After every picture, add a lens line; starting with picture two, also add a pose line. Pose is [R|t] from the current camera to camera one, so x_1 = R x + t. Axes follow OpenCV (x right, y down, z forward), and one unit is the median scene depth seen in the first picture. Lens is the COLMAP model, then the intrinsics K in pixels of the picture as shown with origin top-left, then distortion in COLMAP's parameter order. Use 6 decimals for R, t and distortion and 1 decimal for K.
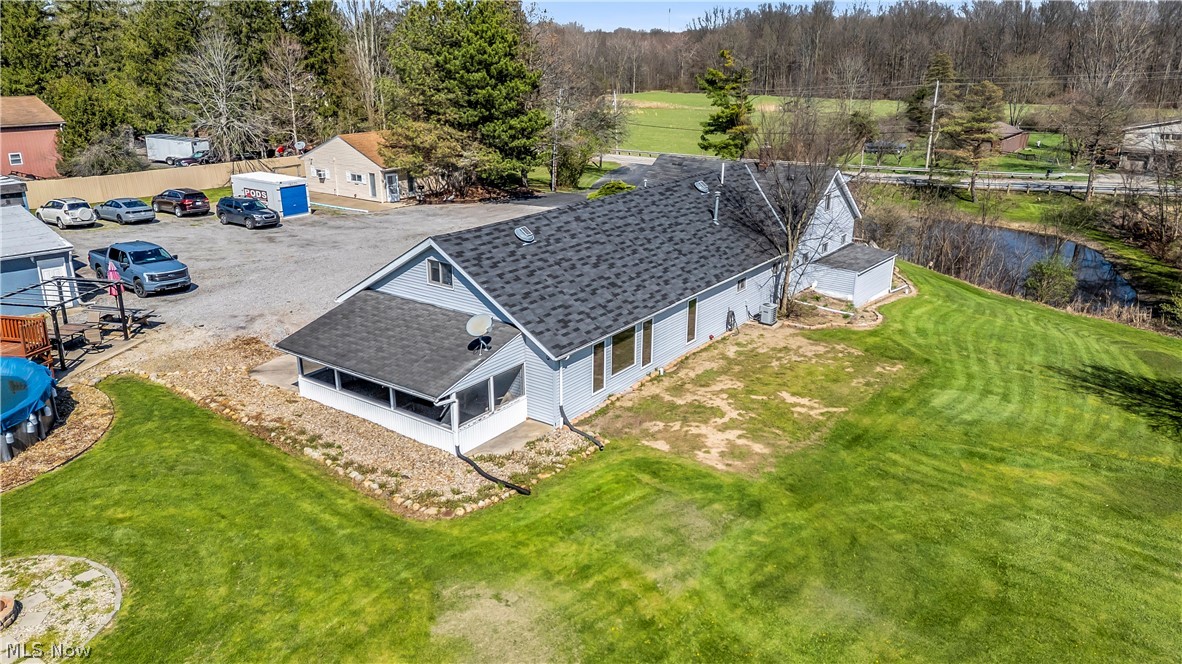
lens RADIAL K [[837.1, 0, 592.2], [0, 837.1, 337.6], [0, 0, 1]] dist [0.087502, -0.094136]
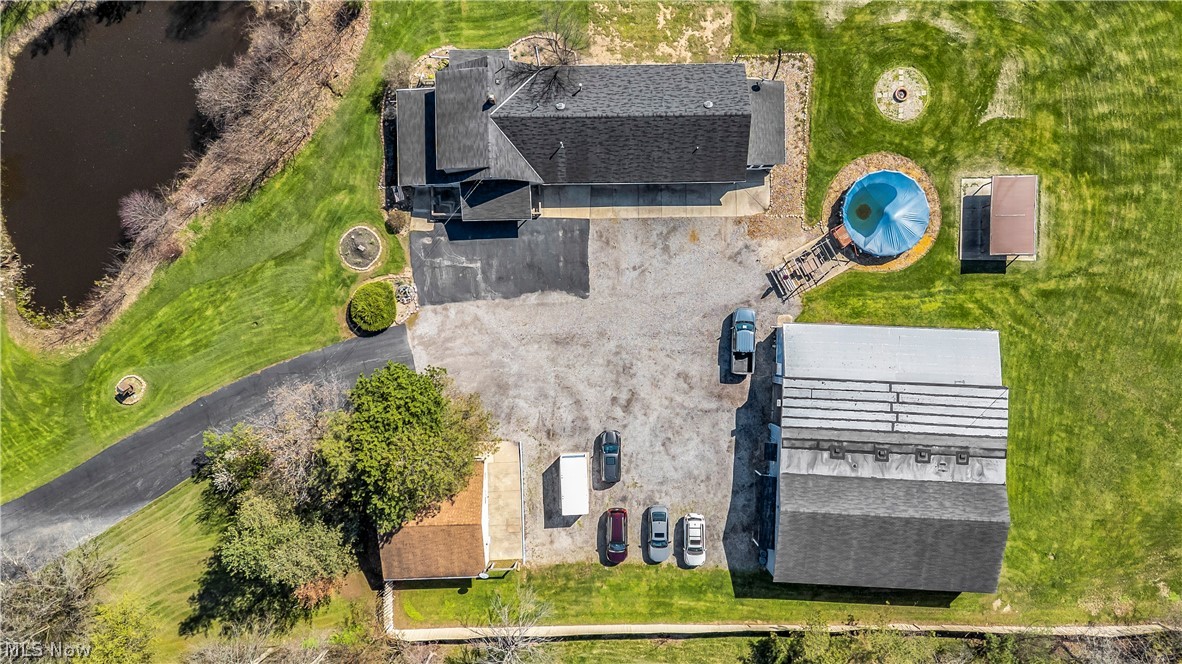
lens RADIAL K [[837.1, 0, 592.2], [0, 837.1, 337.6], [0, 0, 1]] dist [0.087502, -0.094136]
pose [[-0.599755, -0.800177, -0.003440, -0.384927], [0.257386, -0.196985, 0.946018, -2.489030], [-0.757659, 0.566493, 0.324097, 0.789767]]
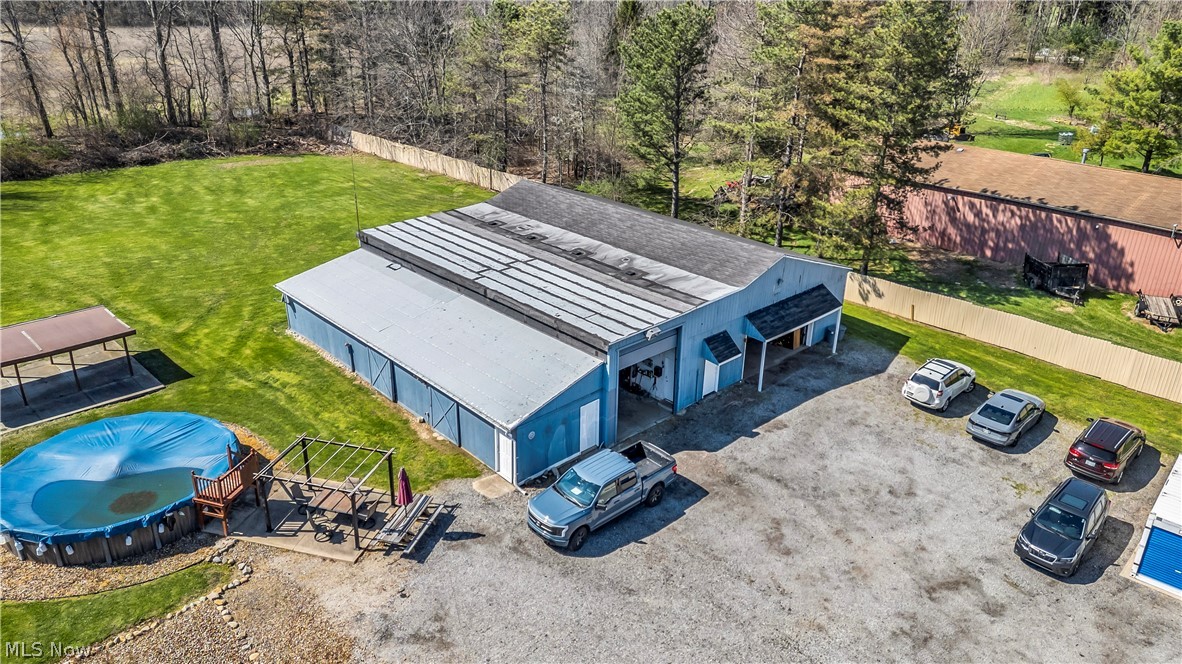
lens RADIAL K [[832.9, 0, 599.7], [0, 832.9, 329.9], [0, 0, 1]] dist [0.091417, -0.084991]
pose [[-0.118342, 0.391014, -0.912745, 0.126735], [-0.347739, 0.844676, 0.406940, -0.636563], [0.930093, 0.365555, 0.036010, 1.143760]]
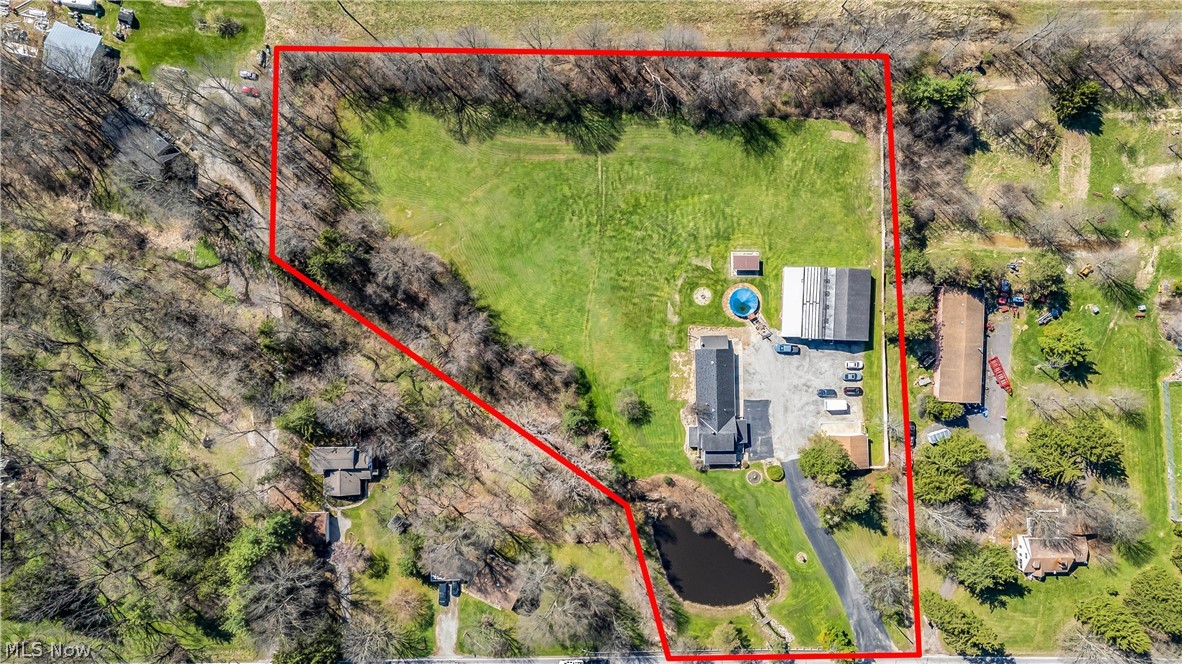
lens RADIAL K [[837.1, 0, 592.2], [0, 837.1, 337.6], [0, 0, 1]] dist [0.087502, -0.094136]
pose [[-0.795521, 0.605804, 0.012168, 0.516374], [-0.186236, -0.263569, 0.946492, -6.565568], [0.576596, 0.750688, 0.322497, -2.094089]]
